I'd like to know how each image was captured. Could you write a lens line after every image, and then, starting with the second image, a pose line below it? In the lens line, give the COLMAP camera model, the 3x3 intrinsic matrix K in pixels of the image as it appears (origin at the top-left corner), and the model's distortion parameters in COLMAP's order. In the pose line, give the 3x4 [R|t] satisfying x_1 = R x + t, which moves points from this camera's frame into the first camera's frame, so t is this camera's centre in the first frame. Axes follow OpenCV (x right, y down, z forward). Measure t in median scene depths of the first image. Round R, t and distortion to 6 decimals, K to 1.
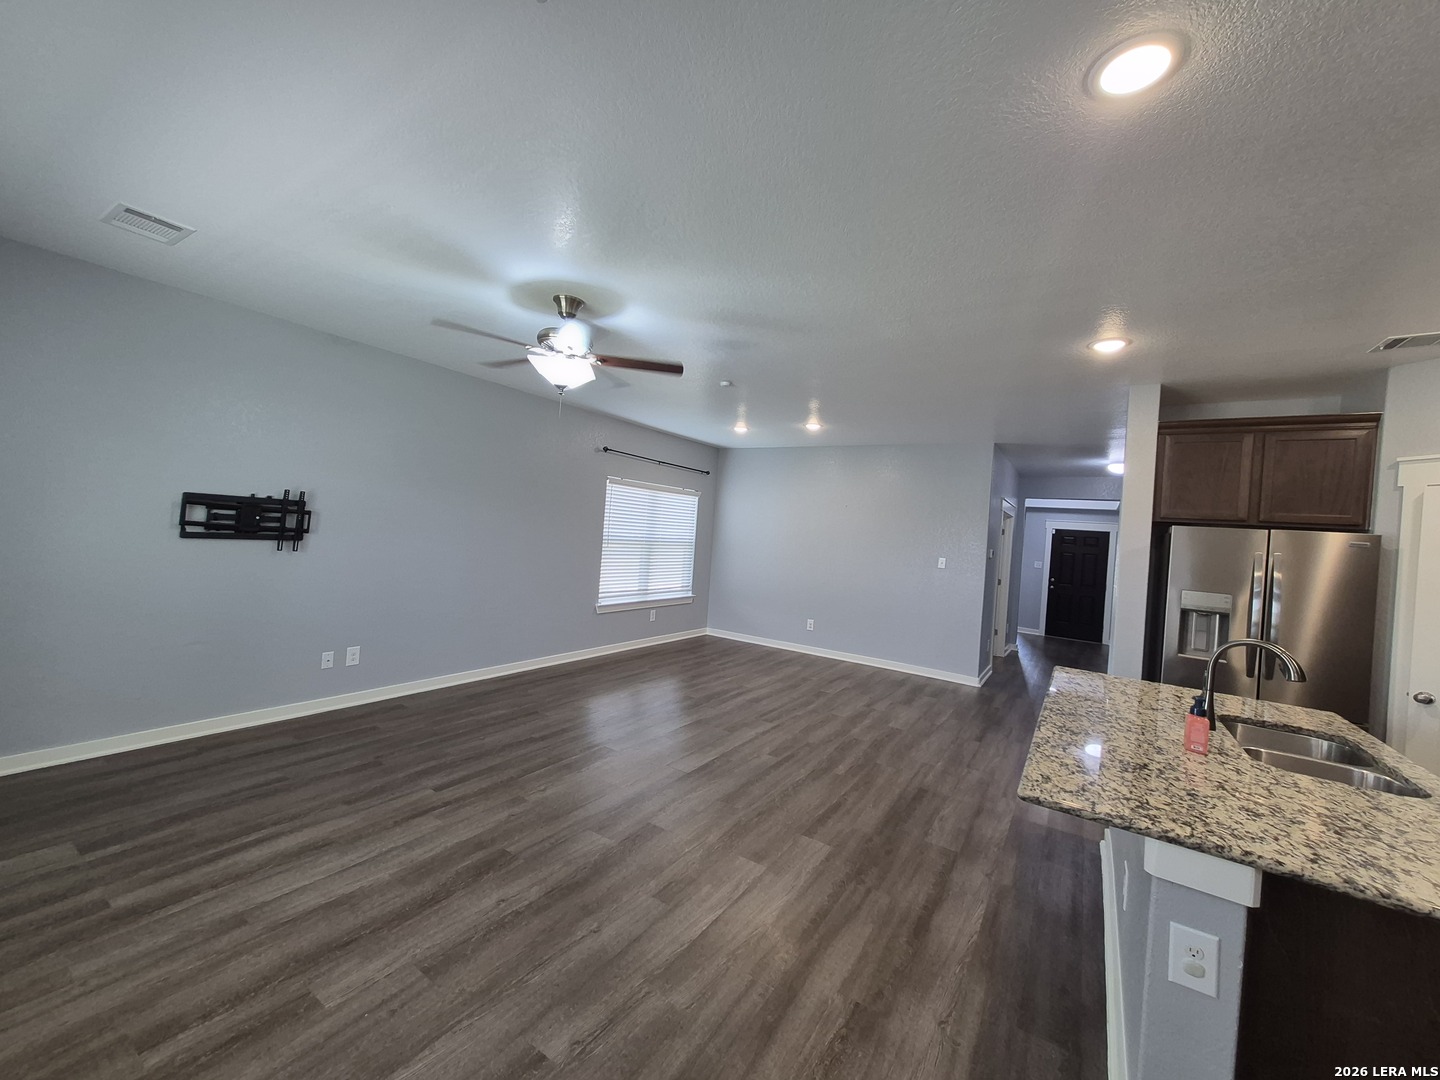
lens RADIAL K [[563.1, 0, 726.1], [0, 563.1, 529.6], [0, 0, 1]] dist [0.000560, 0.002555]
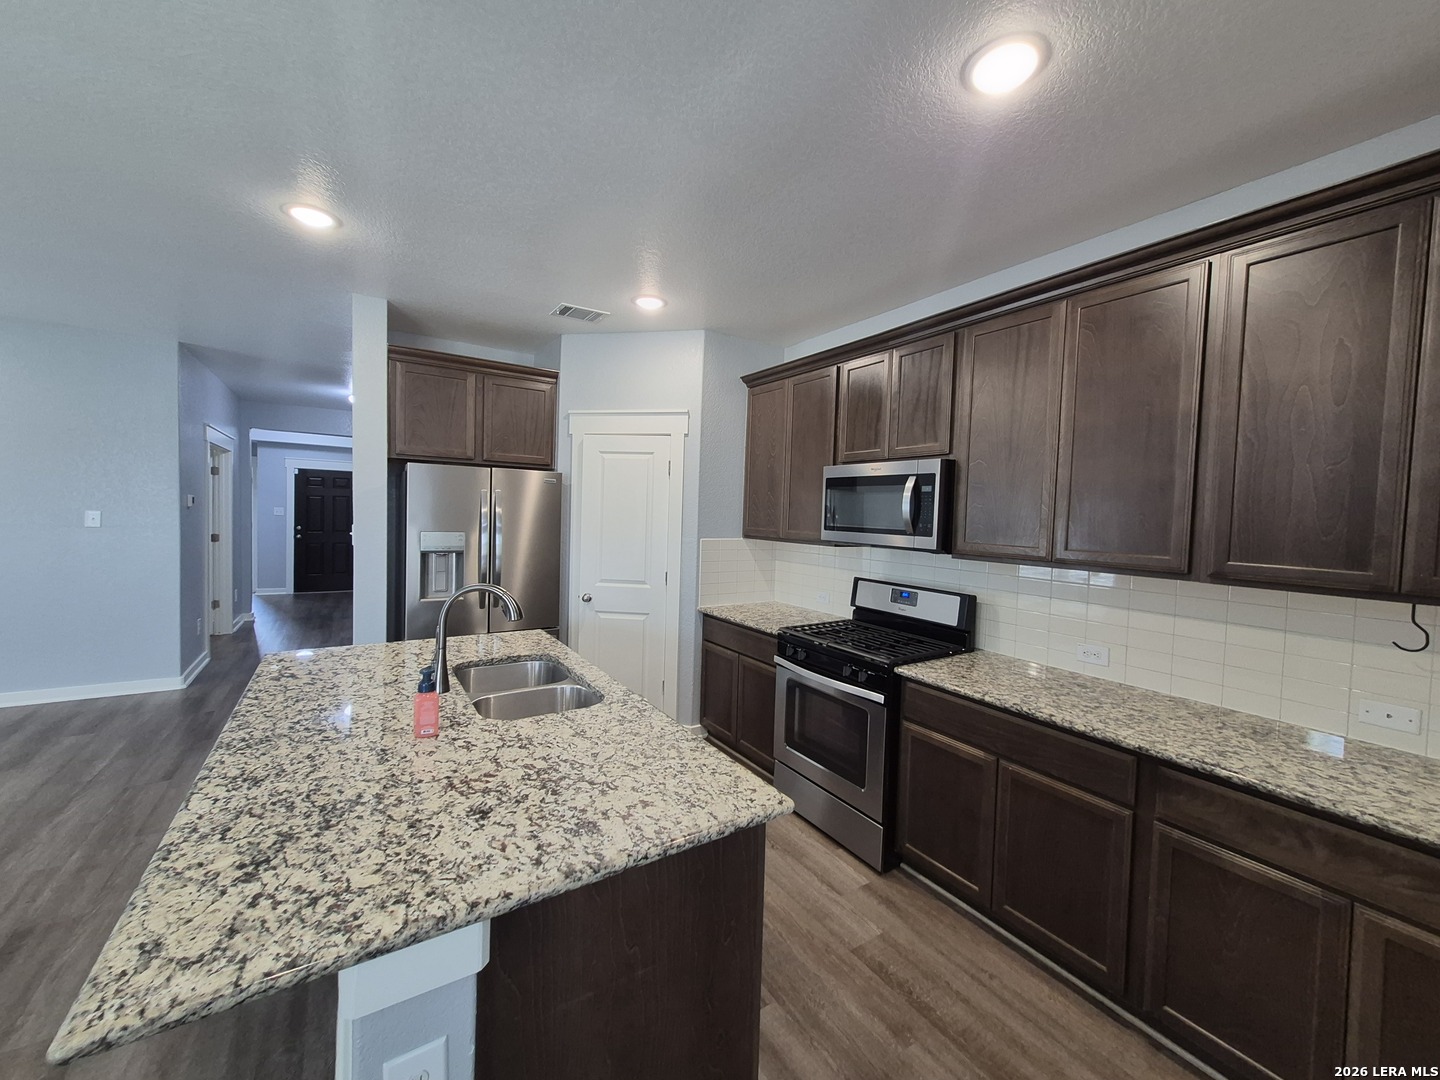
lens RADIAL K [[565.3, 0, 729.8], [0, 565.3, 533.3], [0, 0, 1]] dist [0.014061, -0.005502]
pose [[0.401065, -0.094610, 0.911151, 0.155033], [-0.004599, 0.994432, 0.105282, 0.008003], [-0.916038, -0.046415, 0.398397, 0.153813]]
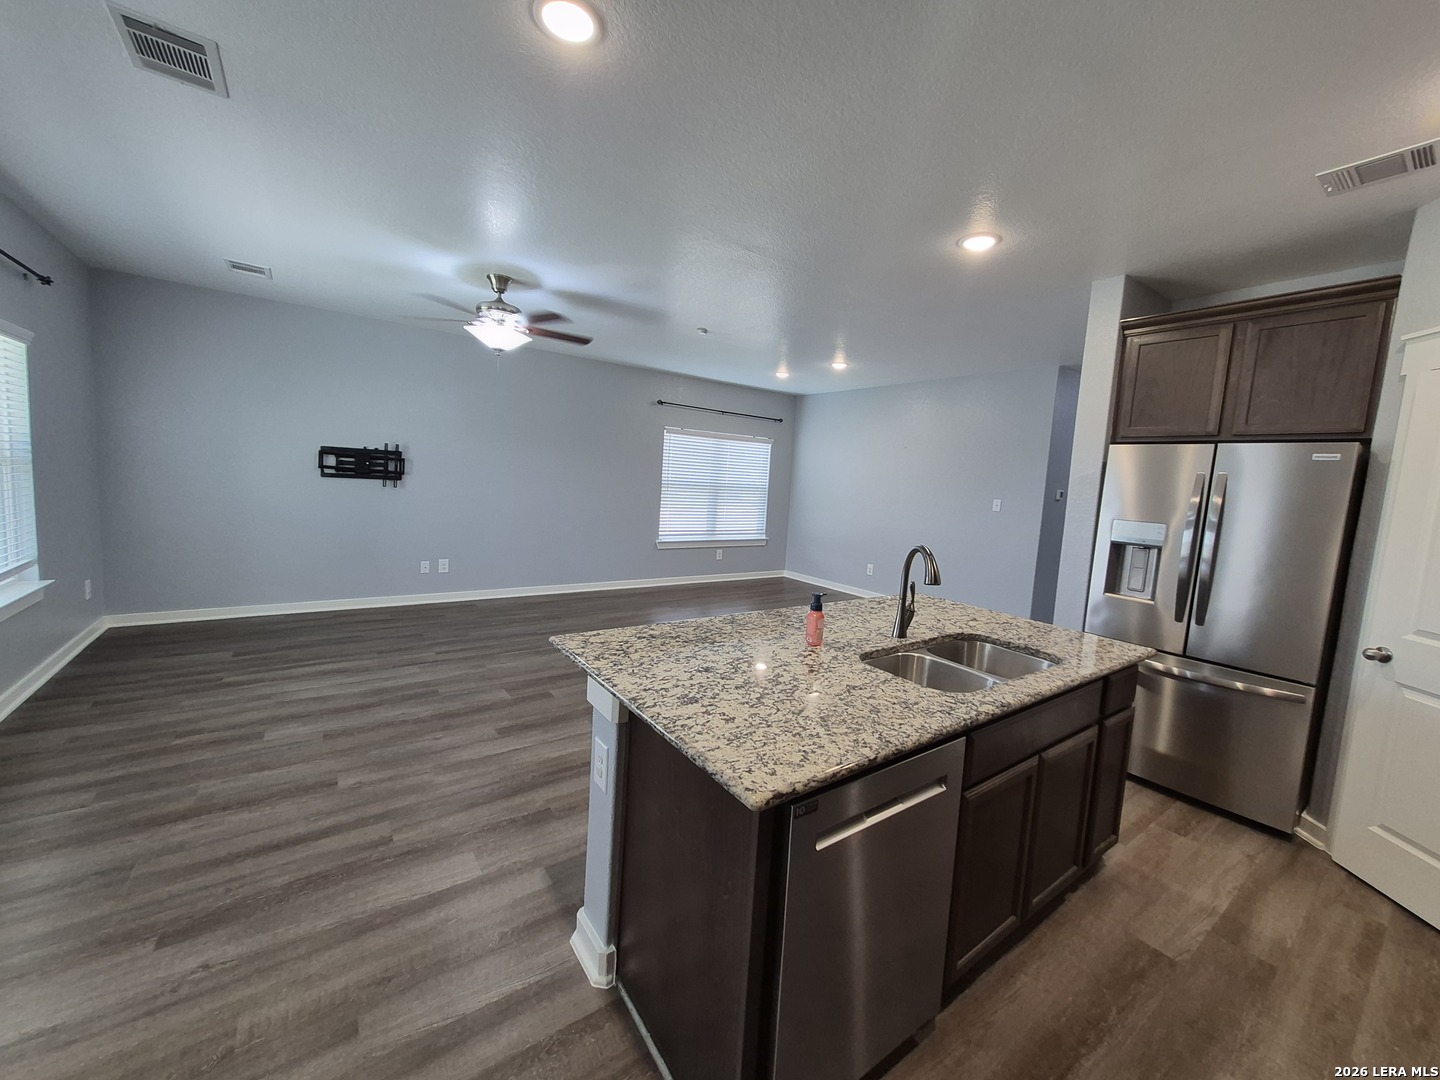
lens RADIAL K [[560.7, 0, 729.6], [0, 560.7, 531.8], [0, 0, 1]] dist [0.007310, 0.000467]
pose [[0.933927, 0.019194, -0.356947, 0.569194], [0.008296, 0.997125, 0.075325, 0.055516], [0.357366, -0.073309, 0.931083, -0.010929]]
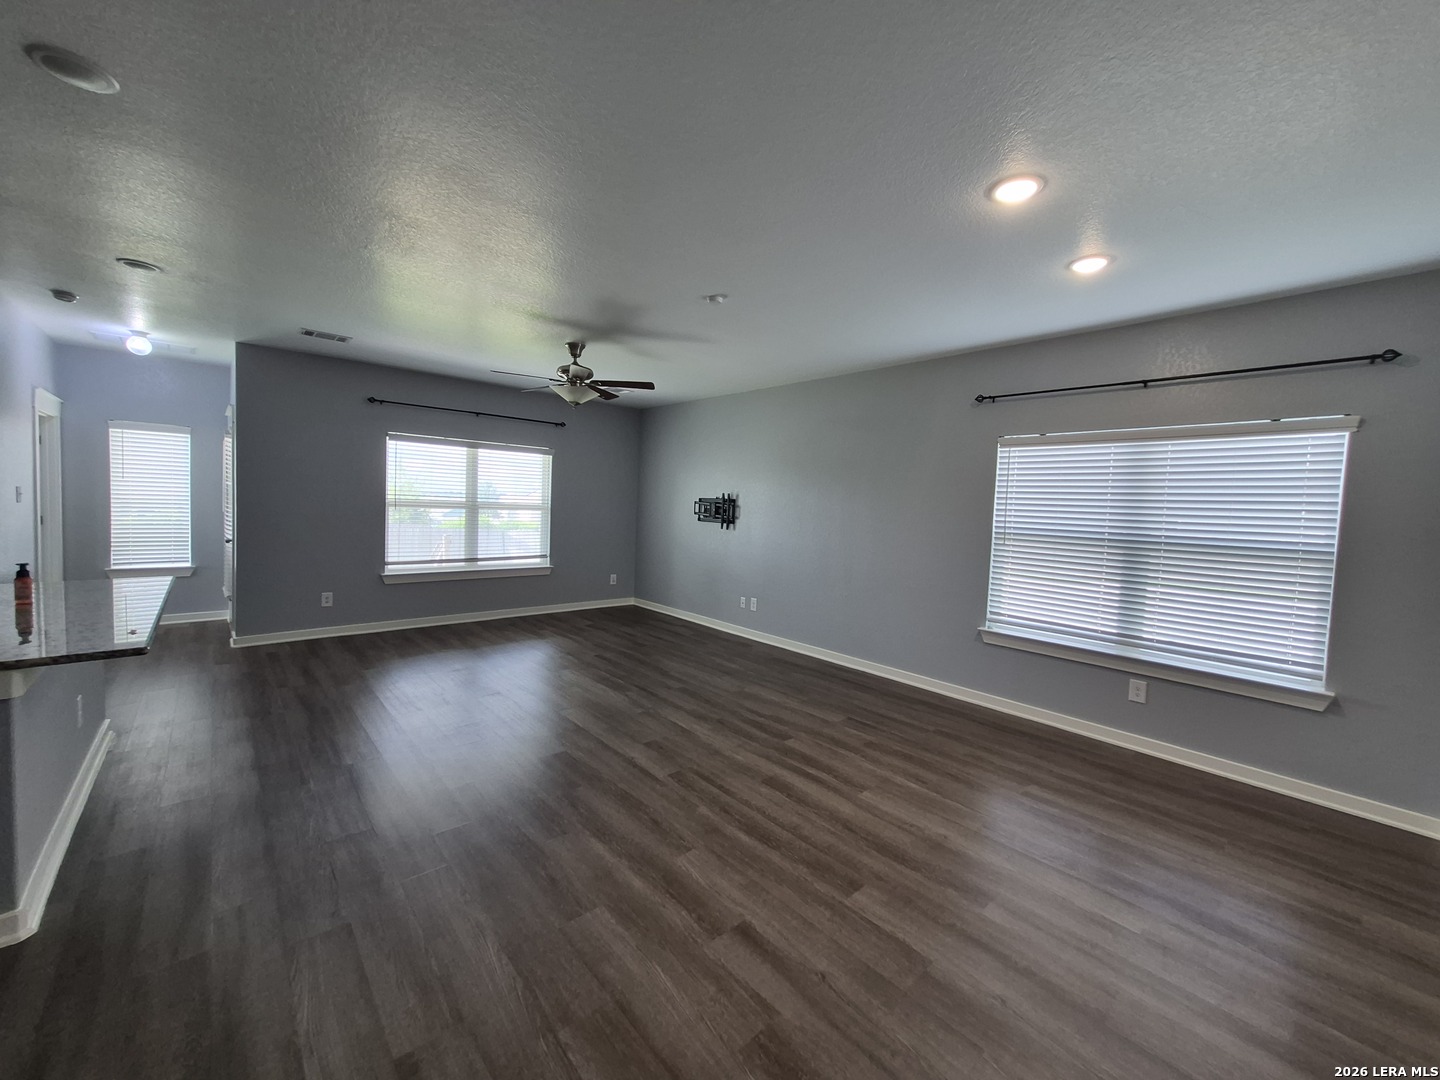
lens RADIAL K [[560.7, 0, 729.6], [0, 560.7, 531.8], [0, 0, 1]] dist [0.007310, 0.000467]
pose [[-0.252089, -0.030412, -0.967226, 0.922977], [-0.053575, 0.998412, -0.017430, 0.081659], [0.966220, 0.047425, -0.253318, 1.588732]]
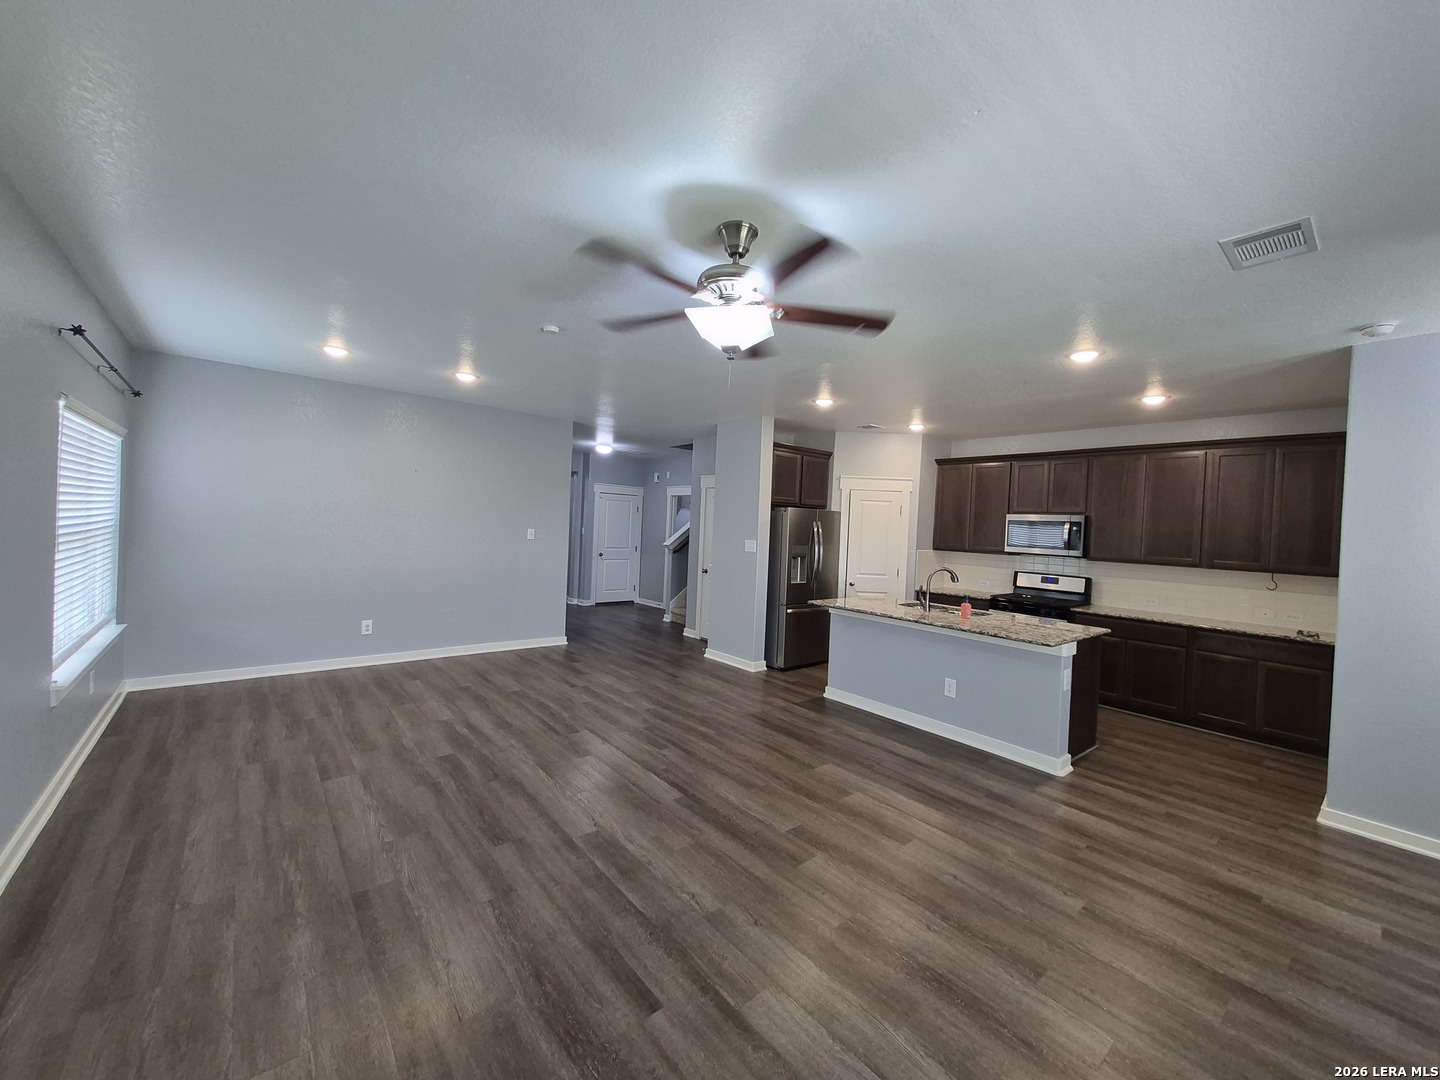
lens RADIAL K [[568.7, 0, 728.3], [0, 568.7, 531.5], [0, 0, 1]] dist [0.001464, 0.006377]
pose [[0.293732, -0.070550, 0.953281, -0.895117], [-0.027136, 0.996255, 0.082092, -0.070602], [-0.955503, -0.049981, 0.290718, 0.685141]]
